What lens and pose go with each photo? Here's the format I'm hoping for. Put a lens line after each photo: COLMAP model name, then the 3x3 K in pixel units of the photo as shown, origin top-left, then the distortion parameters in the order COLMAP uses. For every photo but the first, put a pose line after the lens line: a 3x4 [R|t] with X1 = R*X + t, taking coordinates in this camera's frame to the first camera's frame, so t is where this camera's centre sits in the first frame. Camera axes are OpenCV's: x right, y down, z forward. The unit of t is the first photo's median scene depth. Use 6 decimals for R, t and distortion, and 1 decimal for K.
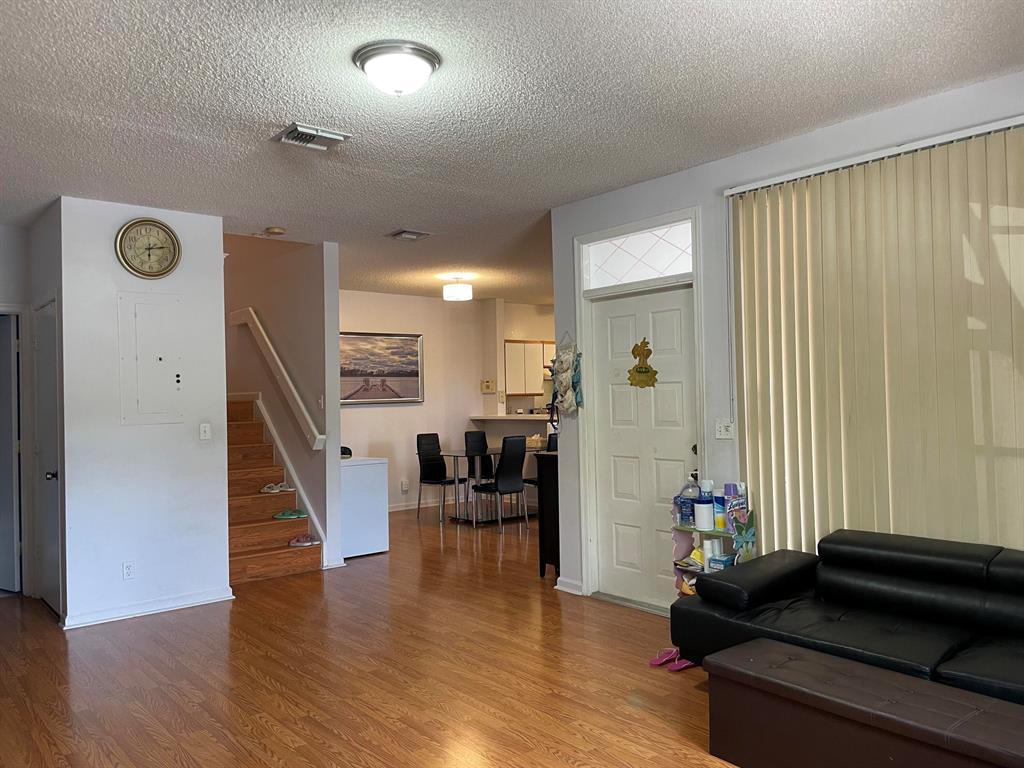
lens RADIAL K [[789.2, 0, 512.0], [0, 789.2, 384.0], [0, 0, 1]] dist [0.087778, -0.124750]
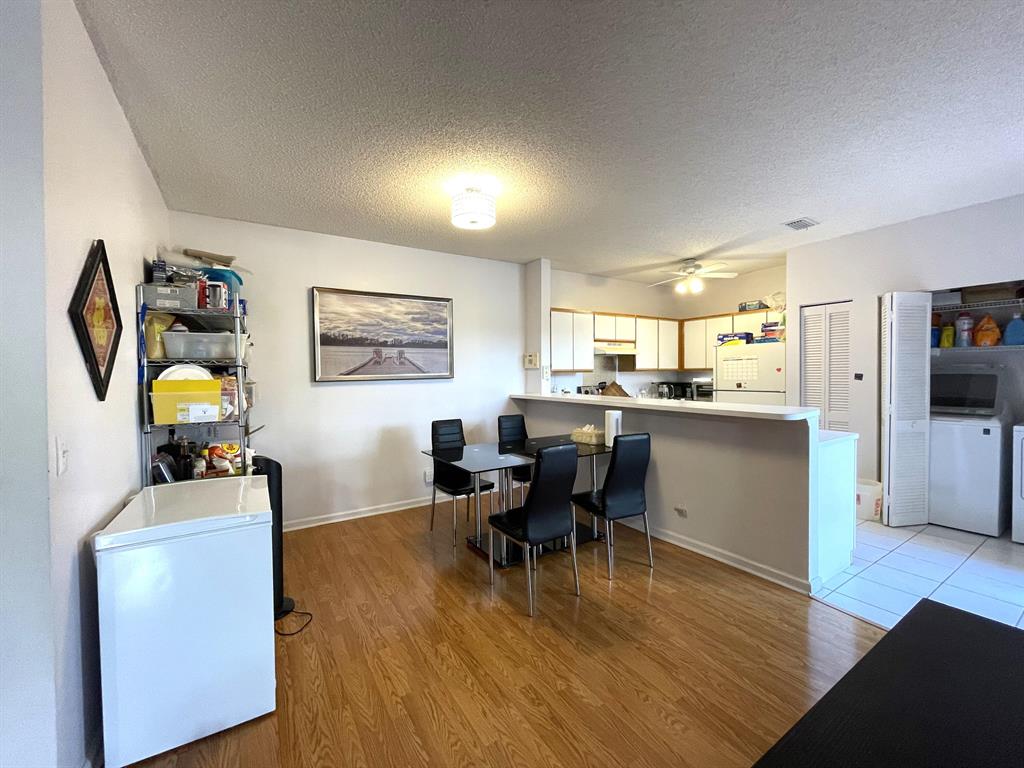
lens RADIAL K [[413.7, 0, 512.0], [0, 413.7, 384.0], [0, 0, 1]] dist [0.000064, 0.000039]
pose [[0.992811, 0.012240, -0.119067, 0.004219], [-0.006843, 0.998935, 0.045634, 0.008362], [0.119499, -0.044491, 0.991837, 0.577864]]
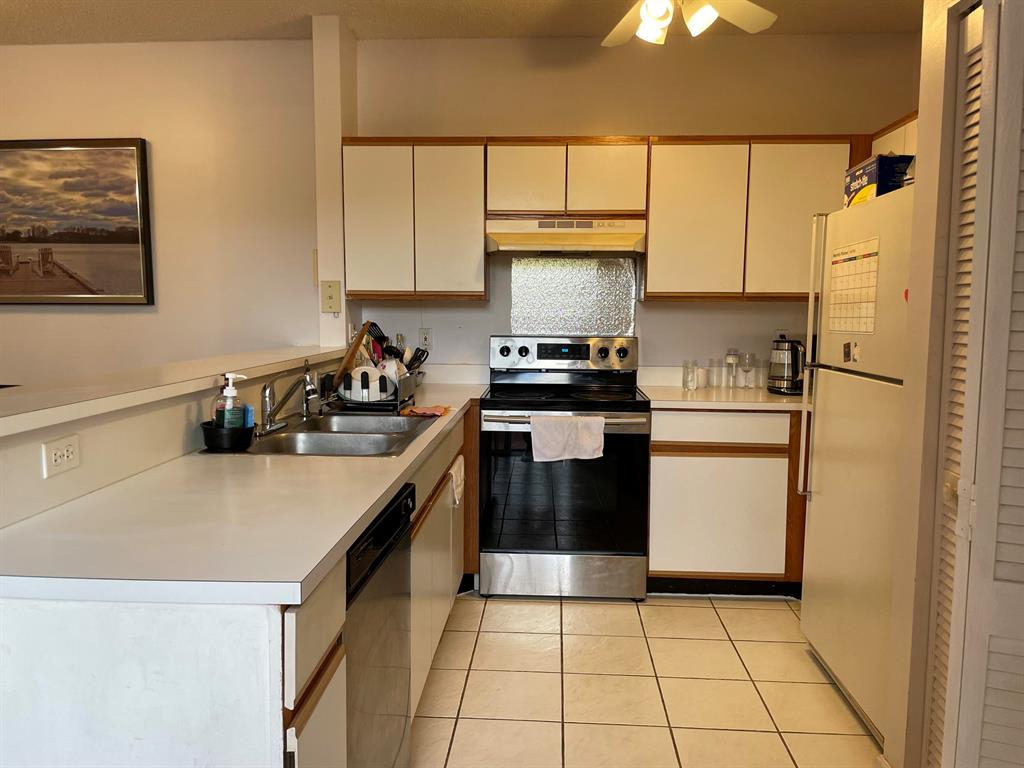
lens RADIAL K [[789.2, 0, 512.0], [0, 789.2, 384.0], [0, 0, 1]] dist [0.087778, -0.124750]
pose [[0.739202, 0.097485, -0.666391, 0.323760], [-0.011104, 0.991098, 0.132669, 0.006347], [0.673393, -0.090670, 0.733704, 0.834780]]
